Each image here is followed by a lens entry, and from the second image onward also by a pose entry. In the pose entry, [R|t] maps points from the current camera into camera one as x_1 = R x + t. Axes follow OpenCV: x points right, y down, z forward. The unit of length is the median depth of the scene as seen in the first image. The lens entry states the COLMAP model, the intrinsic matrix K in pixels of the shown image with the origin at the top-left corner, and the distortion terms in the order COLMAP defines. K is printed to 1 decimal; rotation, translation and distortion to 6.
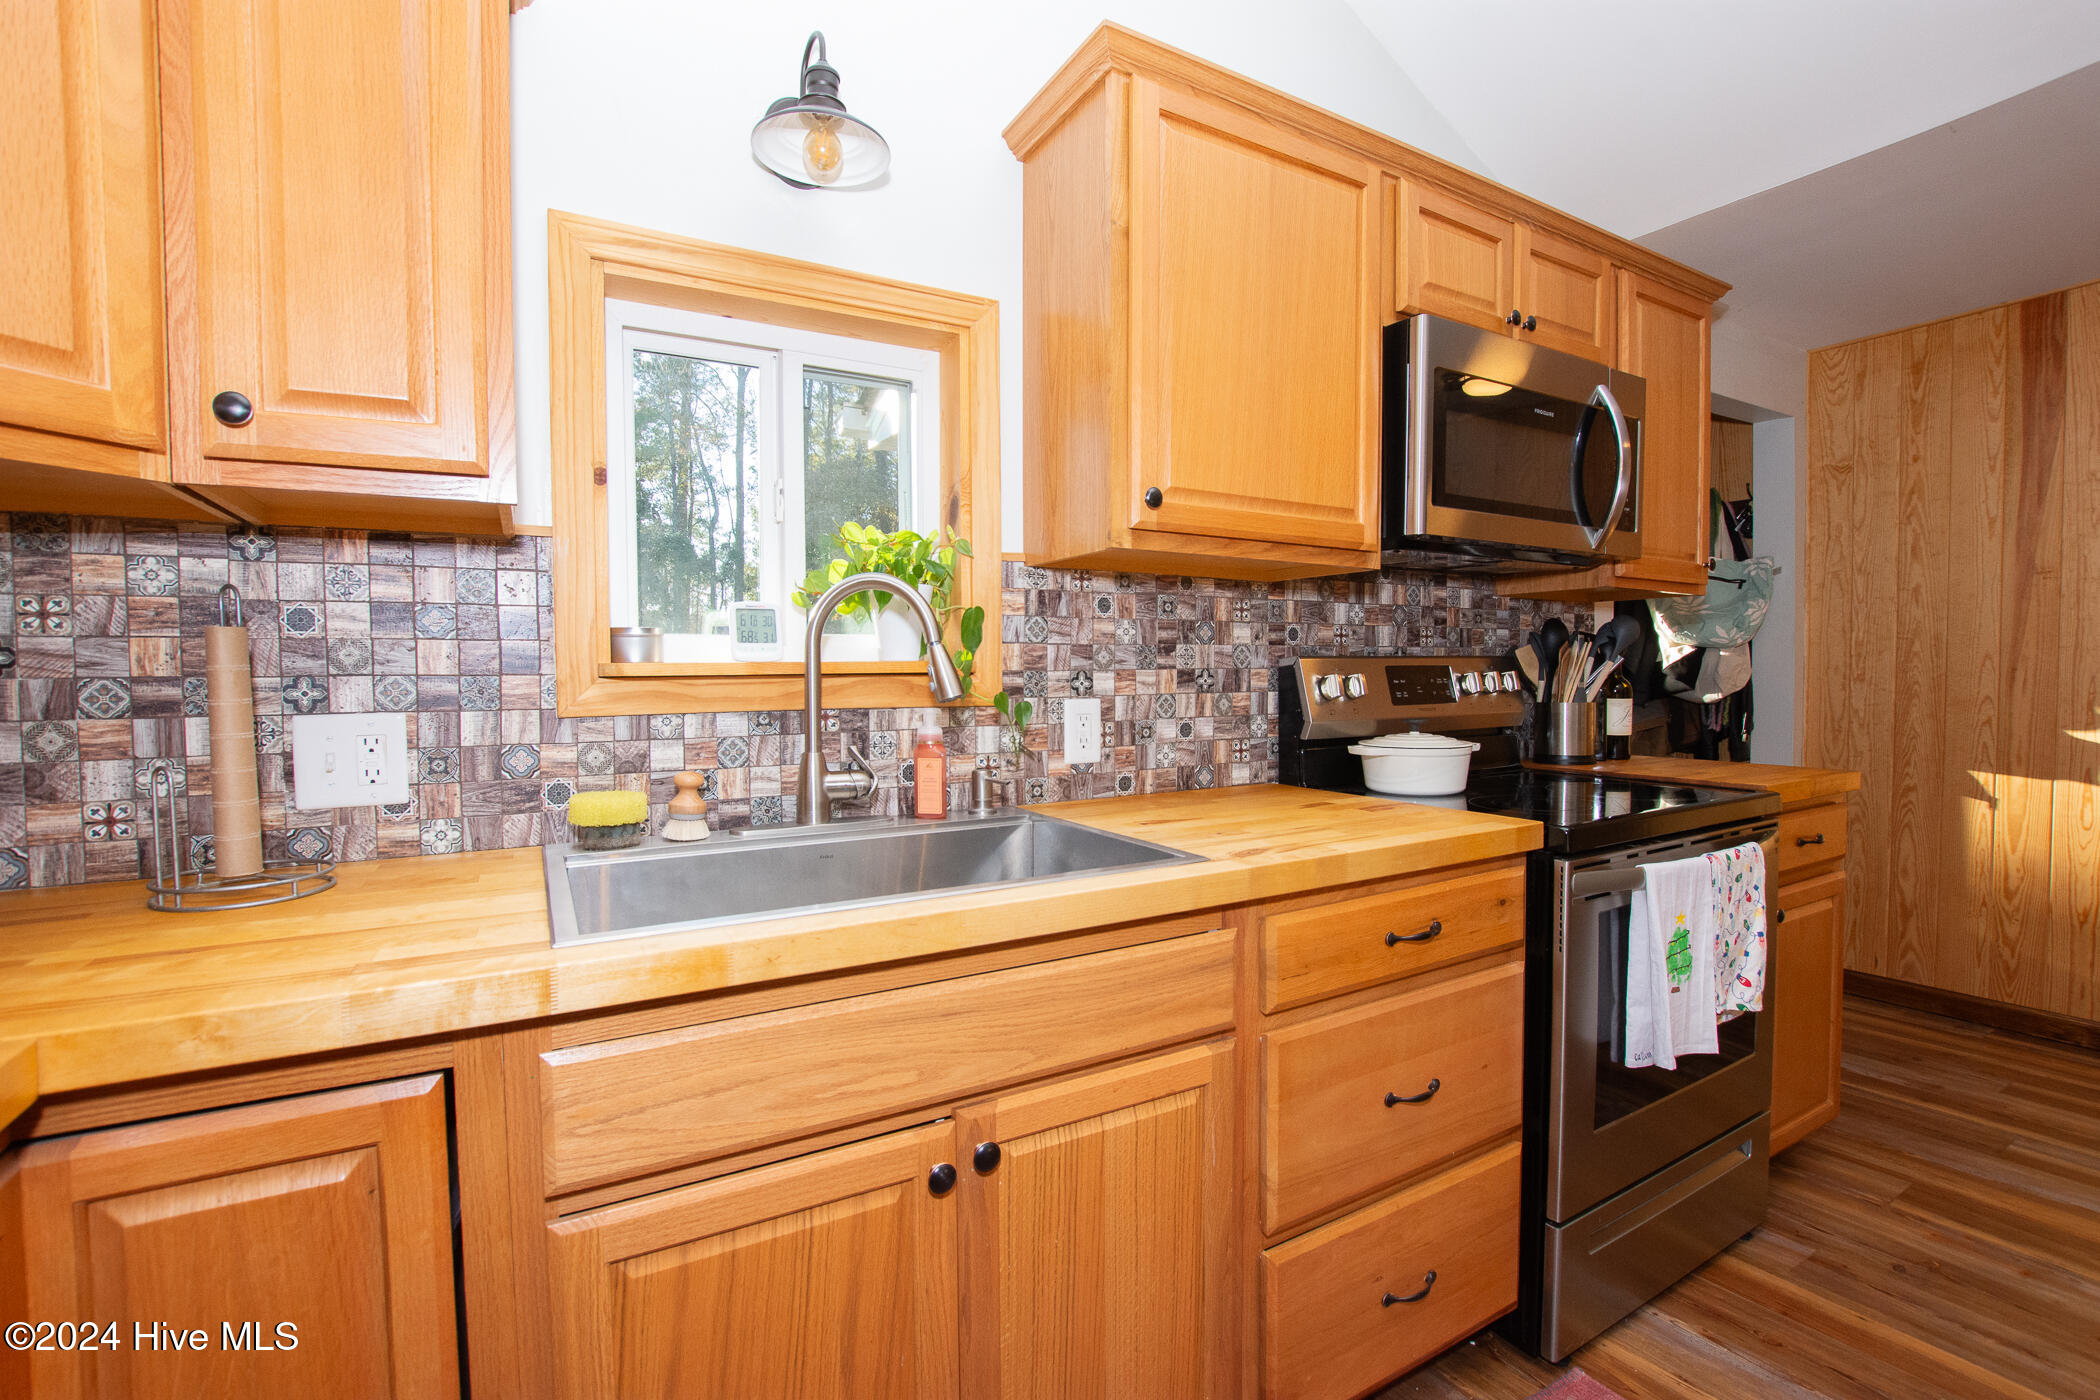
lens RADIAL K [[932.3, 0, 1050.0], [0, 932.3, 700.0], [0, 0, 1]] dist [-0.033957, 0.005631]
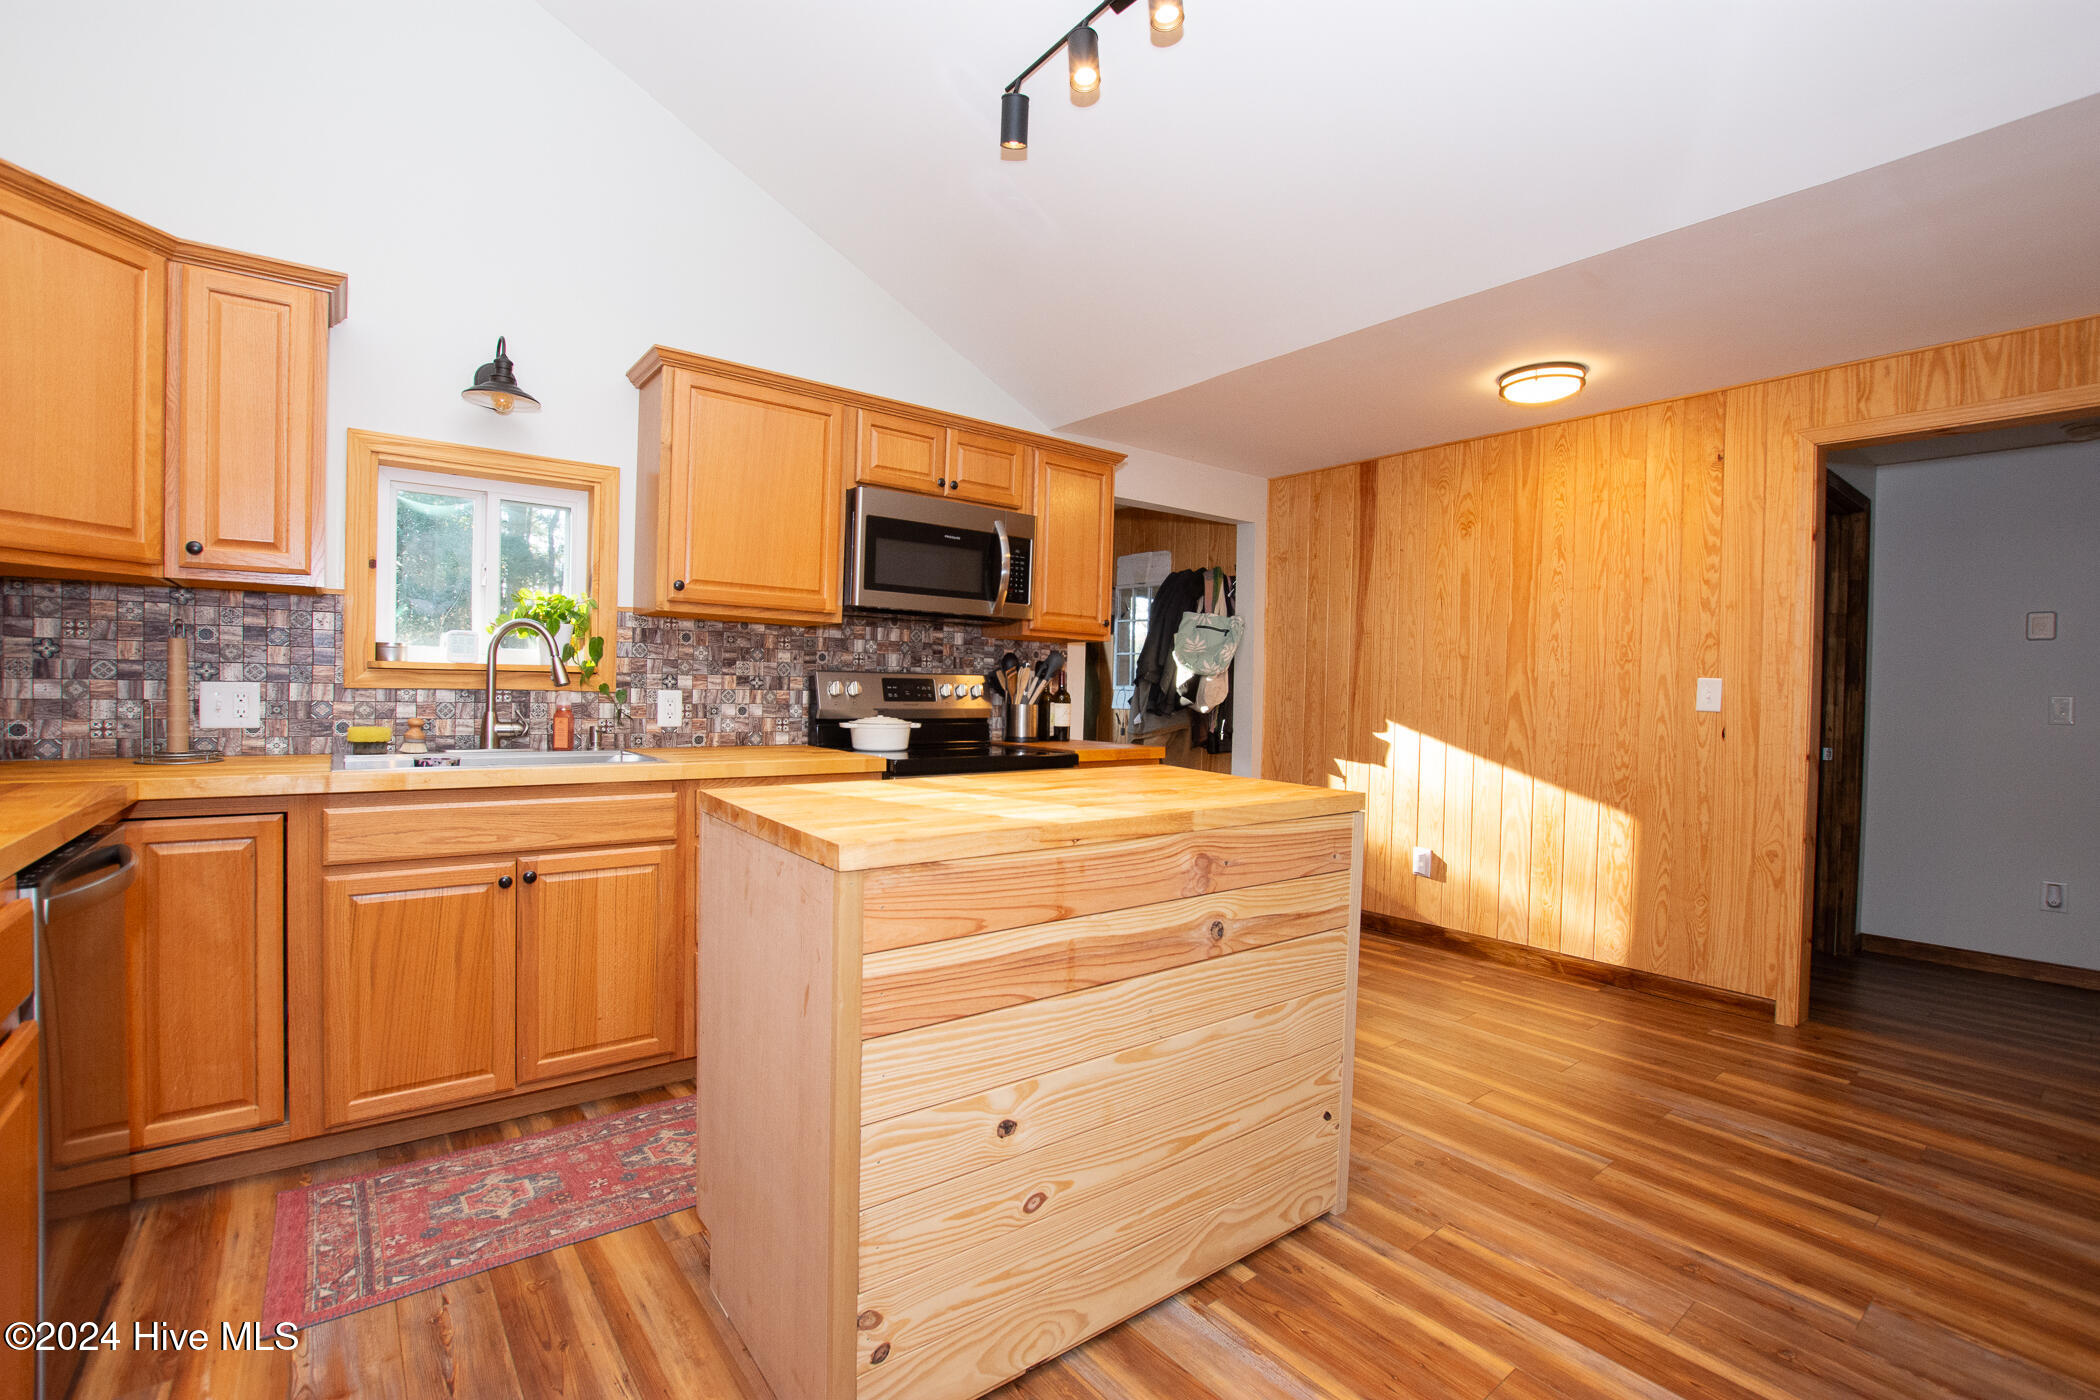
lens RADIAL K [[932.3, 0, 1050.0], [0, 932.3, 700.0], [0, 0, 1]] dist [-0.033957, 0.005631]
pose [[0.989047, 0.026996, 0.145114, 0.590354], [-0.024374, 0.999506, -0.019820, 0.041494], [-0.145578, 0.016066, 0.989216, -1.005869]]
